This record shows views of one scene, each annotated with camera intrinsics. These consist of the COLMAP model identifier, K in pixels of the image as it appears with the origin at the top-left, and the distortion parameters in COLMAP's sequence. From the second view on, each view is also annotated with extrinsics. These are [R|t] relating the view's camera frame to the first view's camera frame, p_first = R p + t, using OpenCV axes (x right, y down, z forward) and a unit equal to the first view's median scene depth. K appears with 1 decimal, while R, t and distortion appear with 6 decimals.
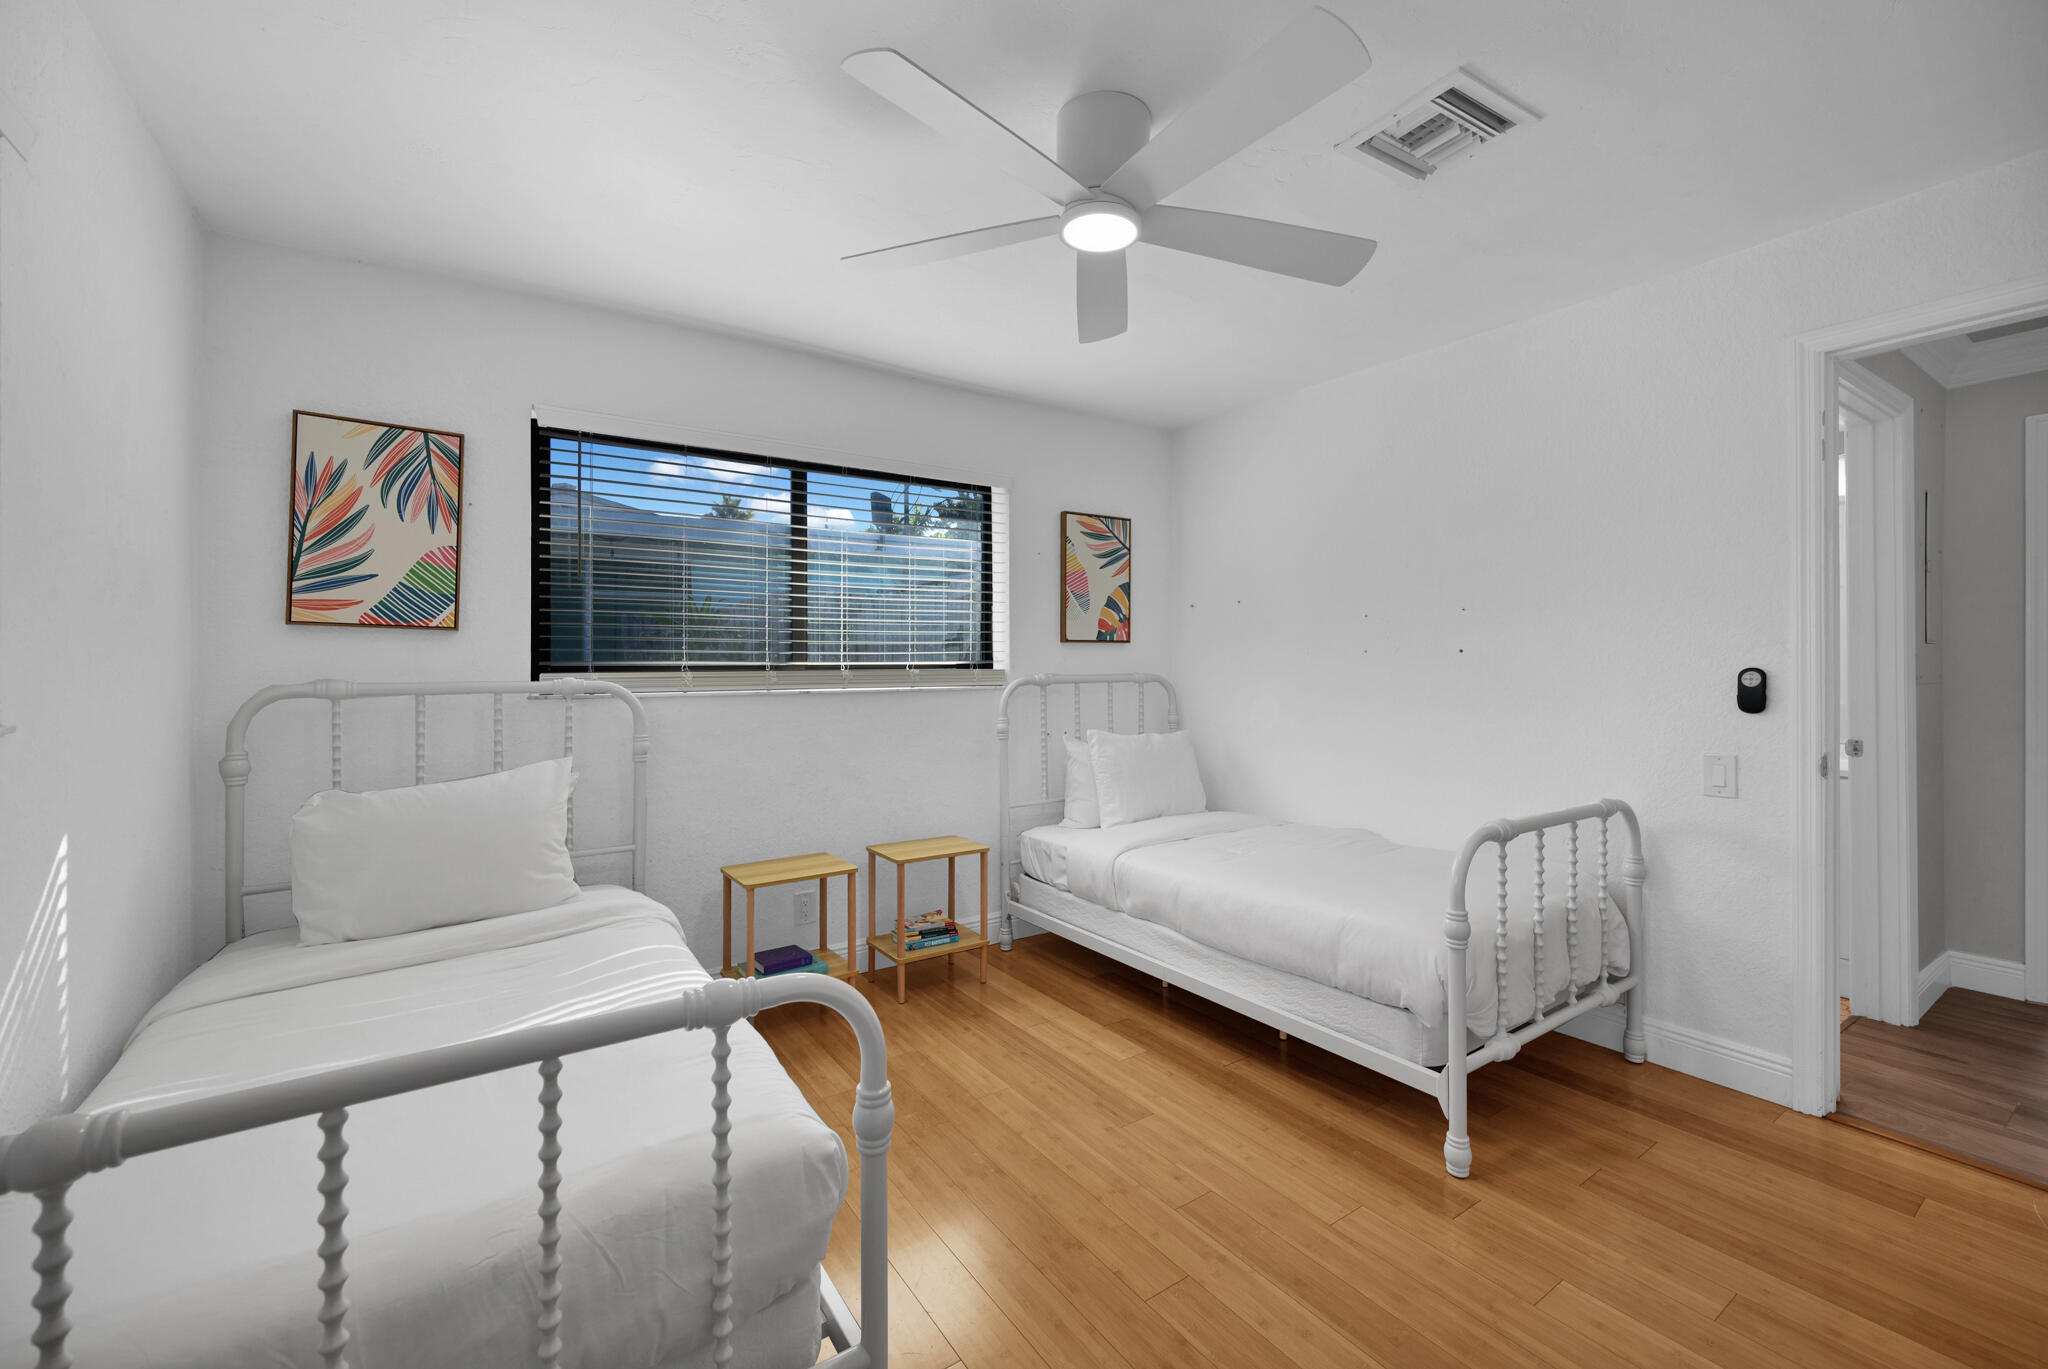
lens RADIAL K [[839.3, 0, 1017.7], [0, 839.3, 668.9], [0, 0, 1]] dist [-0.002222, -0.000707]
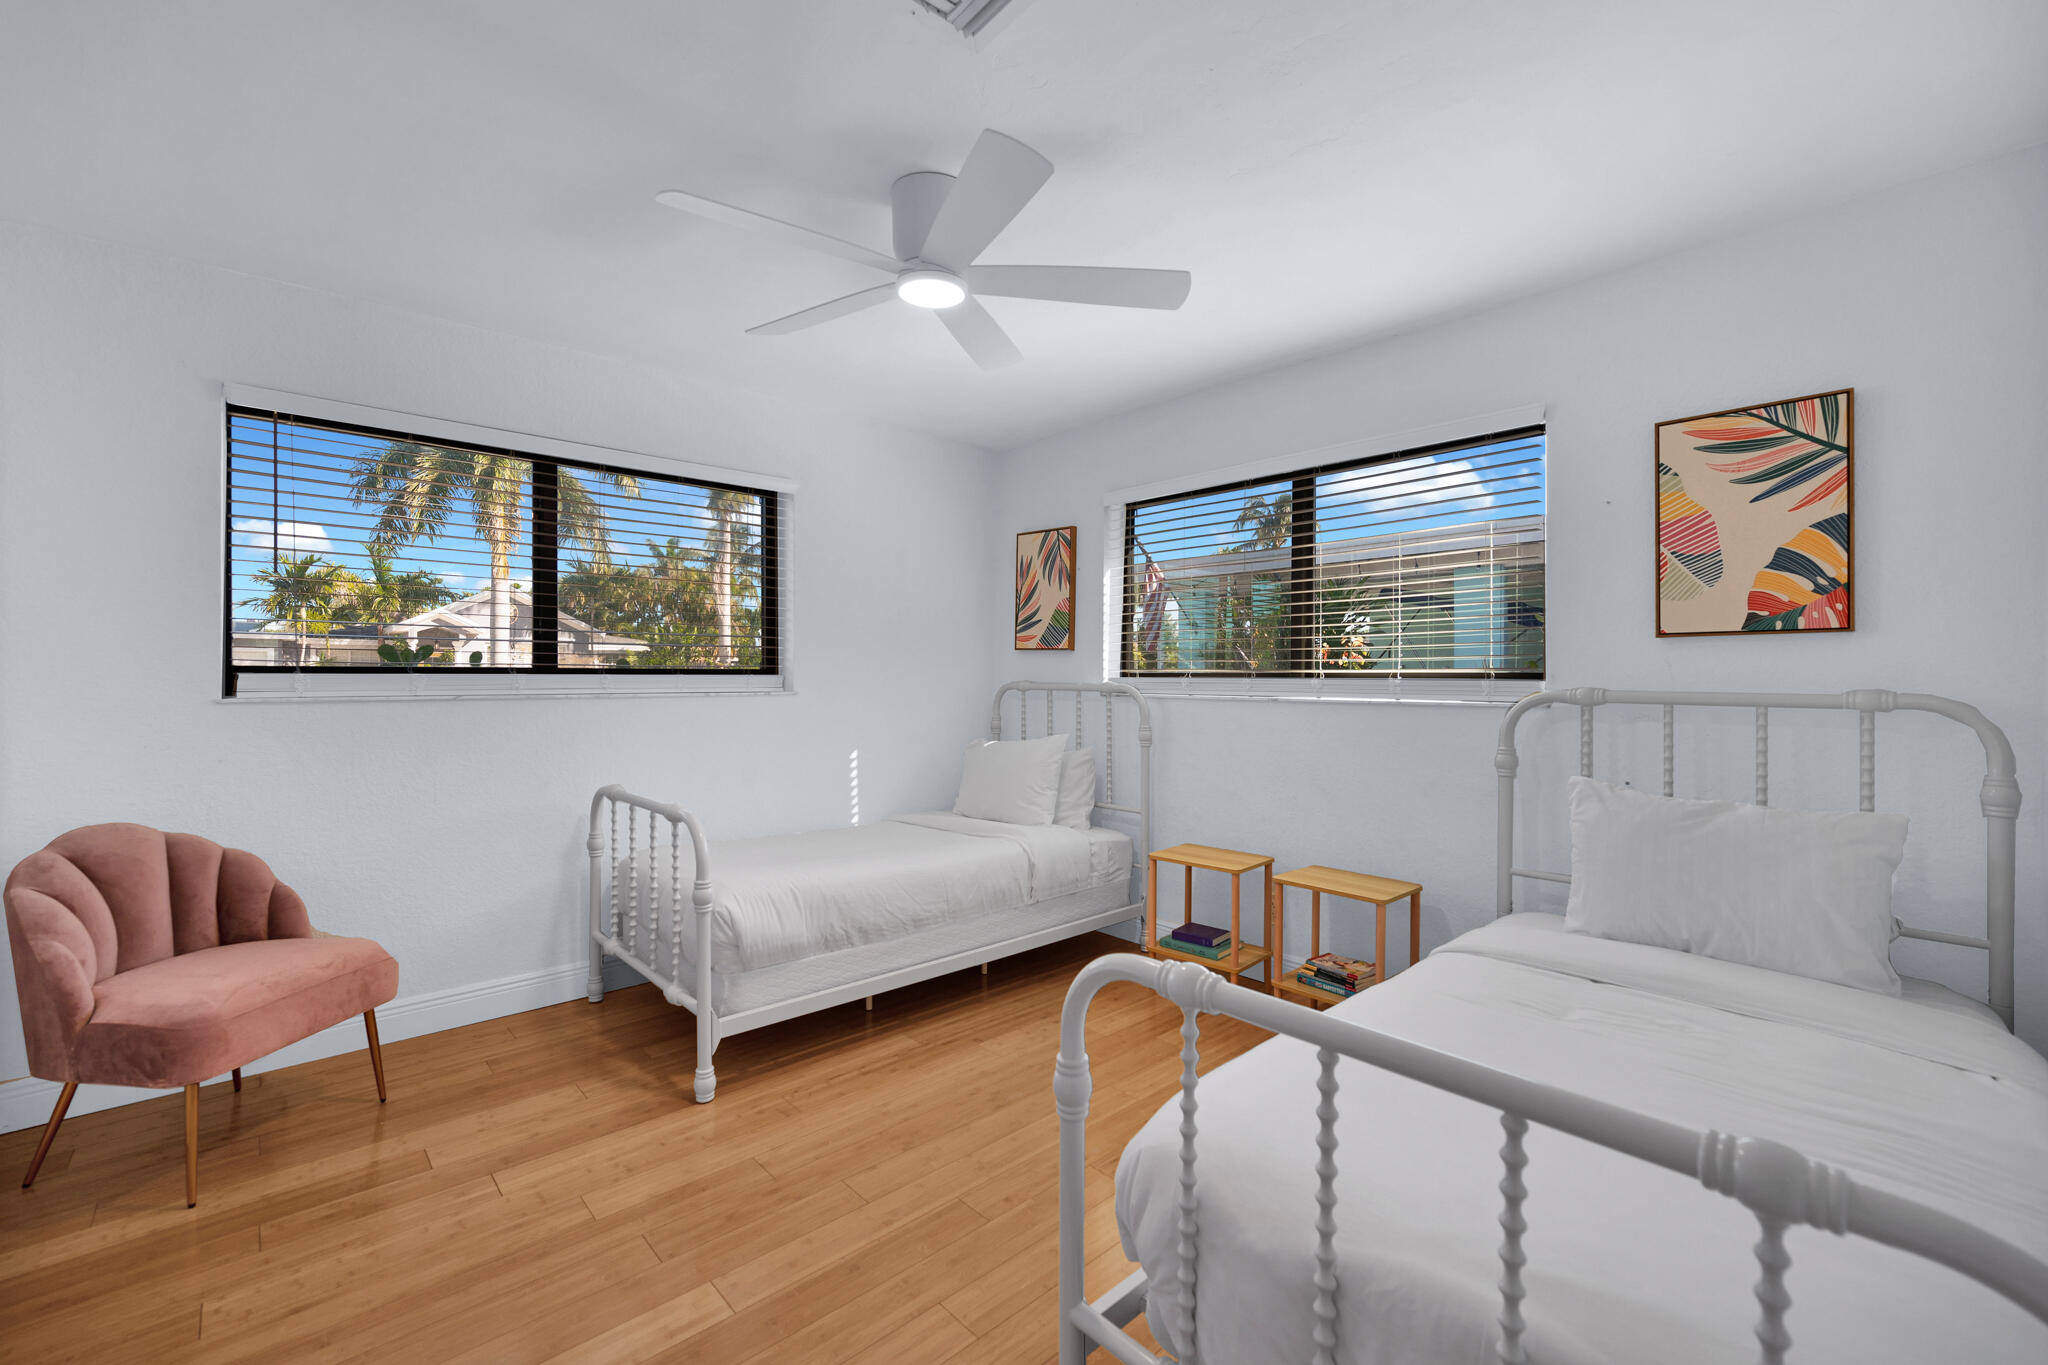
lens RADIAL K [[839.3, 0, 1020.0], [0, 839.3, 675.8], [0, 0, 1]] dist [-0.002222, -0.000707]
pose [[0.147681, 0.005154, -0.989022, 0.598812], [-0.008225, 0.999958, 0.003982, -0.002006], [0.989001, 0.007547, 0.147717, 0.451079]]
